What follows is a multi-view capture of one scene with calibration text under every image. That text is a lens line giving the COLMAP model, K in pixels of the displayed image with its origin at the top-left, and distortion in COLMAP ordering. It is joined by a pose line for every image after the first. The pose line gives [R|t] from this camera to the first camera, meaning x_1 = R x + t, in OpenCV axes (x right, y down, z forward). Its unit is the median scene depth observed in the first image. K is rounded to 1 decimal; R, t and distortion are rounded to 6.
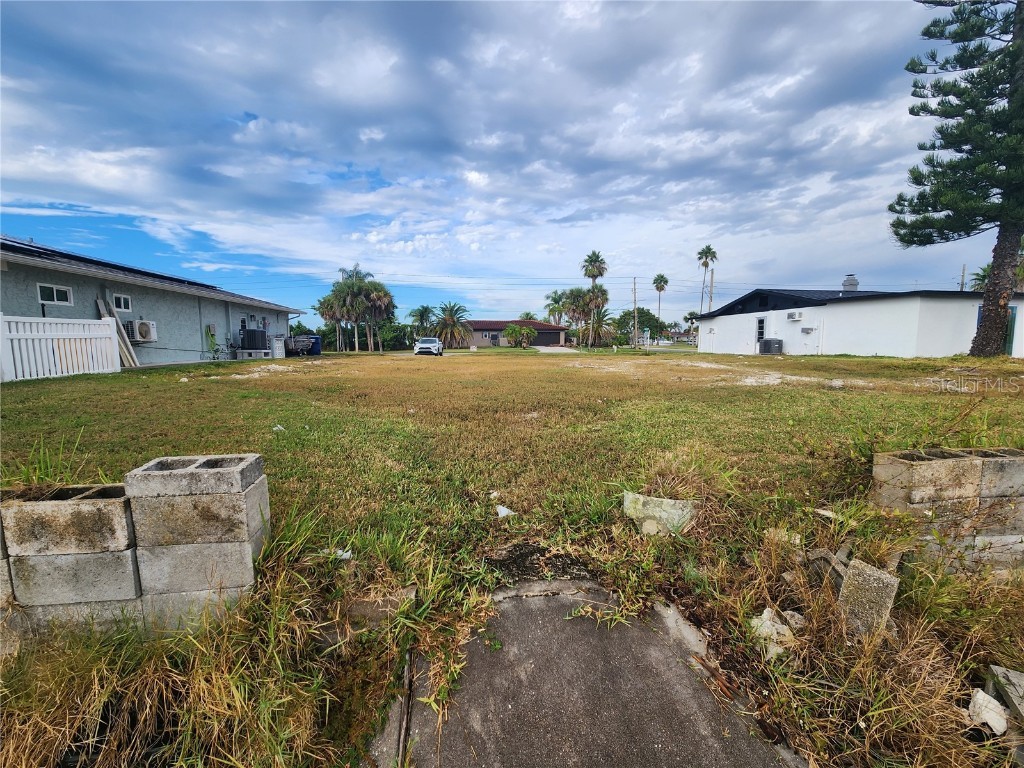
lens RADIAL K [[427.1, 0, 506.9], [0, 427.1, 381.6], [0, 0, 1]] dist [0.001765, -0.000092]
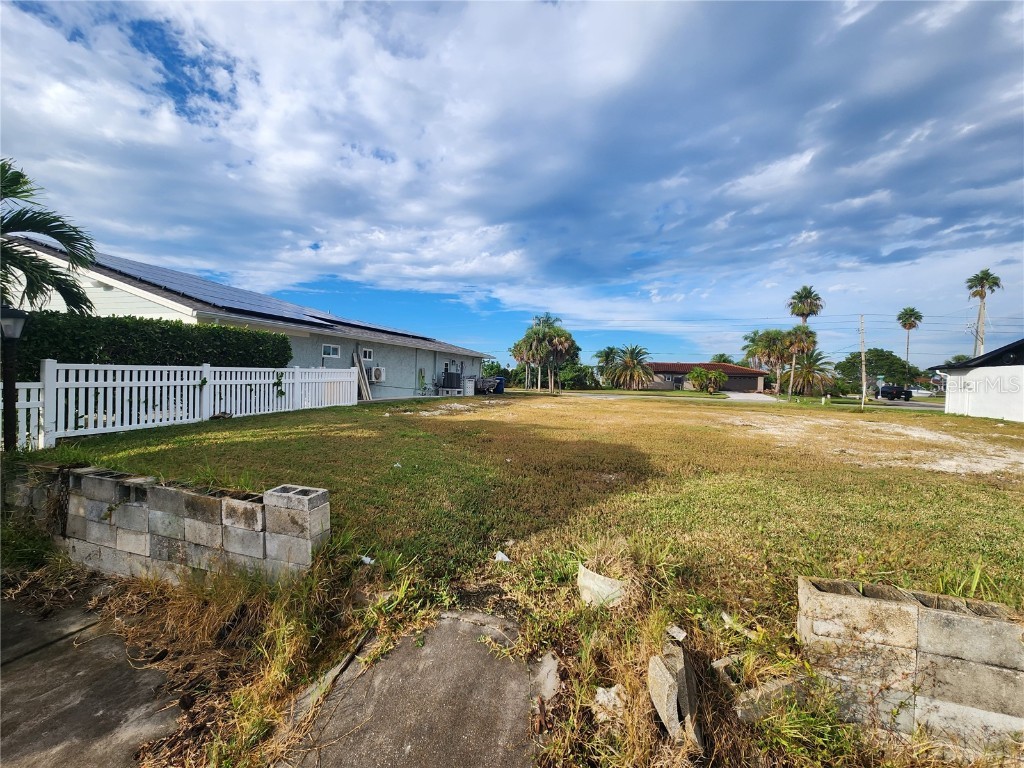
lens RADIAL K [[413.3, 0, 507.2], [0, 413.3, 380.7], [0, 0, 1]] dist [0.003371, -0.002842]
pose [[0.903397, 0.033076, -0.427529, 0.112693], [-0.071709, 0.994634, -0.074576, -0.028461], [0.422768, 0.098030, 0.900920, -0.035411]]
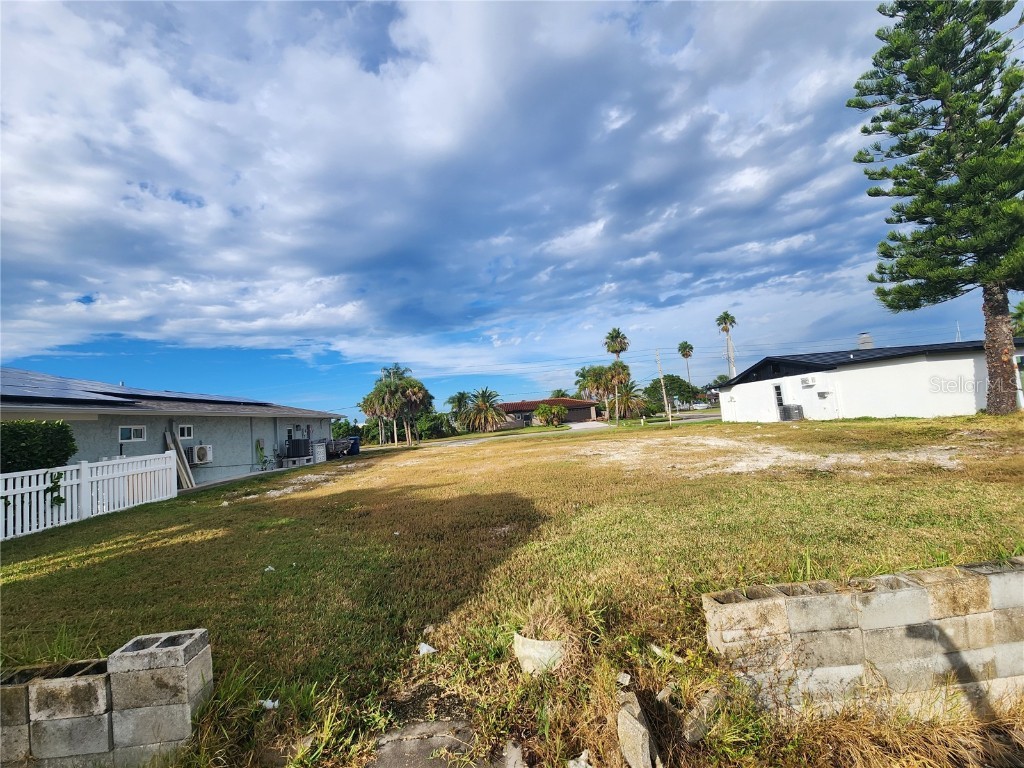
lens RADIAL K [[415.9, 0, 506.1], [0, 415.9, 382.0], [0, 0, 1]] dist [0.001881, -0.000936]
pose [[0.991932, -0.092866, -0.086300, 0.083018], [0.075886, 0.980254, -0.182603, -0.042237], [0.101554, 0.174581, 0.979392, -0.052141]]
